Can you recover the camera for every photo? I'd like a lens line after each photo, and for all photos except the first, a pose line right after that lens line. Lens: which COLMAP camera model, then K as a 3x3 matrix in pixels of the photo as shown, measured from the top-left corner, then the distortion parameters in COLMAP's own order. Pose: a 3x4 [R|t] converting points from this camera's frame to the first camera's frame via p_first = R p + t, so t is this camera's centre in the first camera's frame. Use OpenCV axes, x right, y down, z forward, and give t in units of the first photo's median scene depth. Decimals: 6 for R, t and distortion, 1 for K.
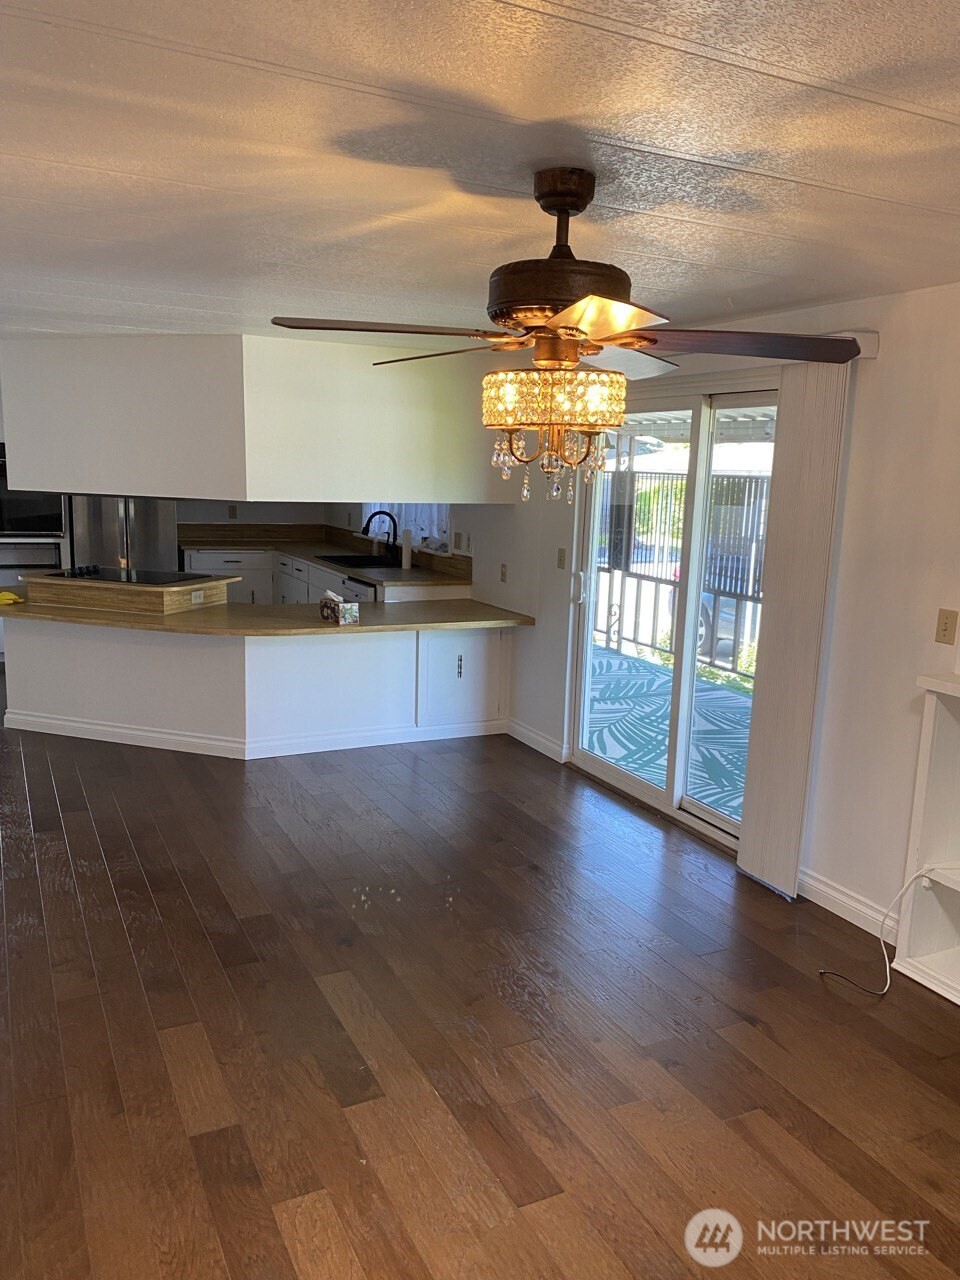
lens RADIAL K [[977.0, 0, 472.5], [0, 977.0, 639.6], [0, 0, 1]] dist [0.002187, 0.008431]
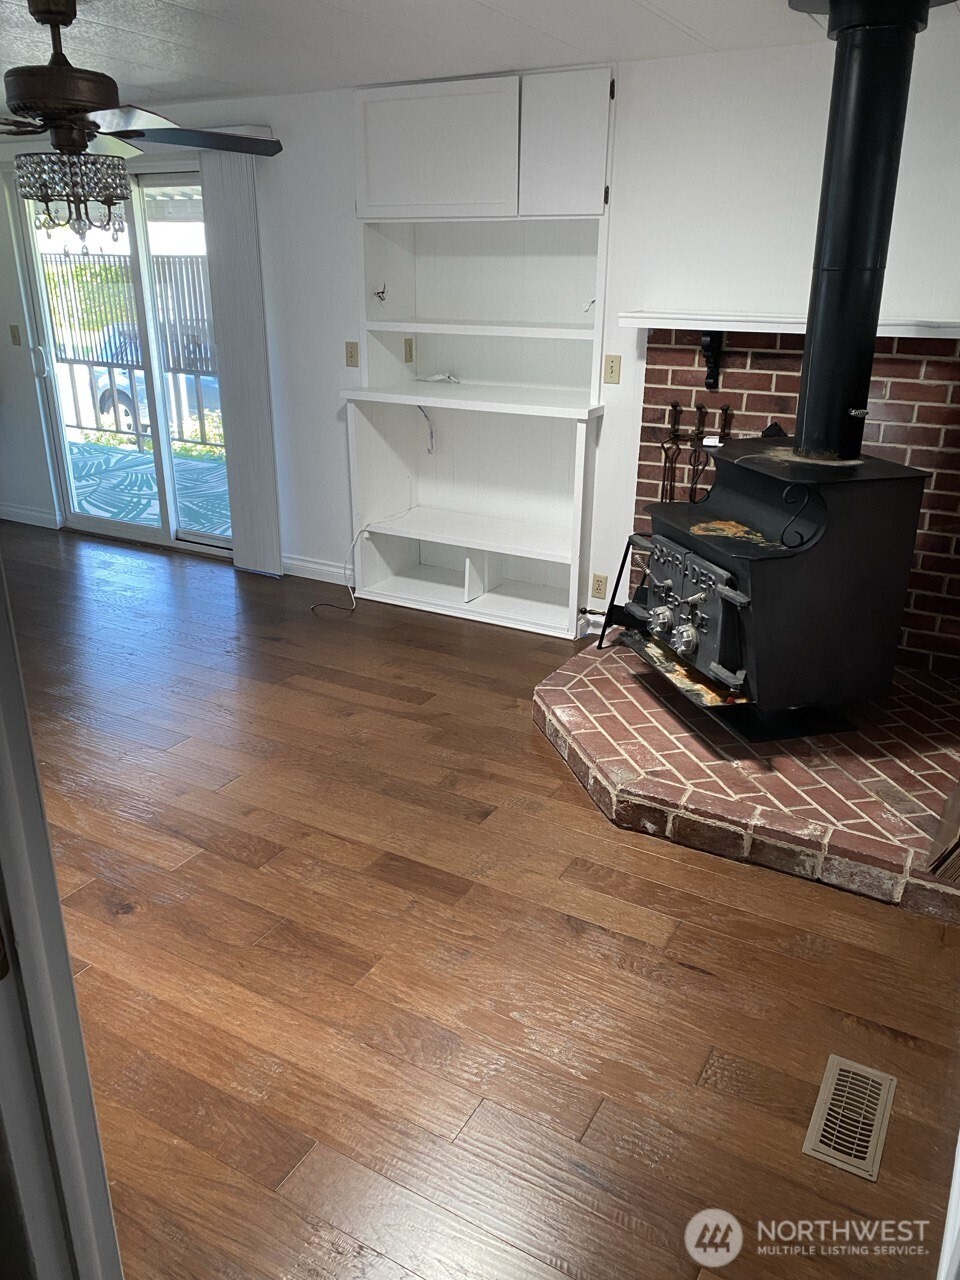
lens RADIAL K [[977.0, 0, 472.5], [0, 977.0, 639.6], [0, 0, 1]] dist [0.002187, 0.008431]
pose [[0.827534, -0.228672, 0.512734, -0.163925], [0.122240, 0.964768, 0.232982, 0.065140], [-0.547945, -0.130124, 0.826331, -0.272177]]
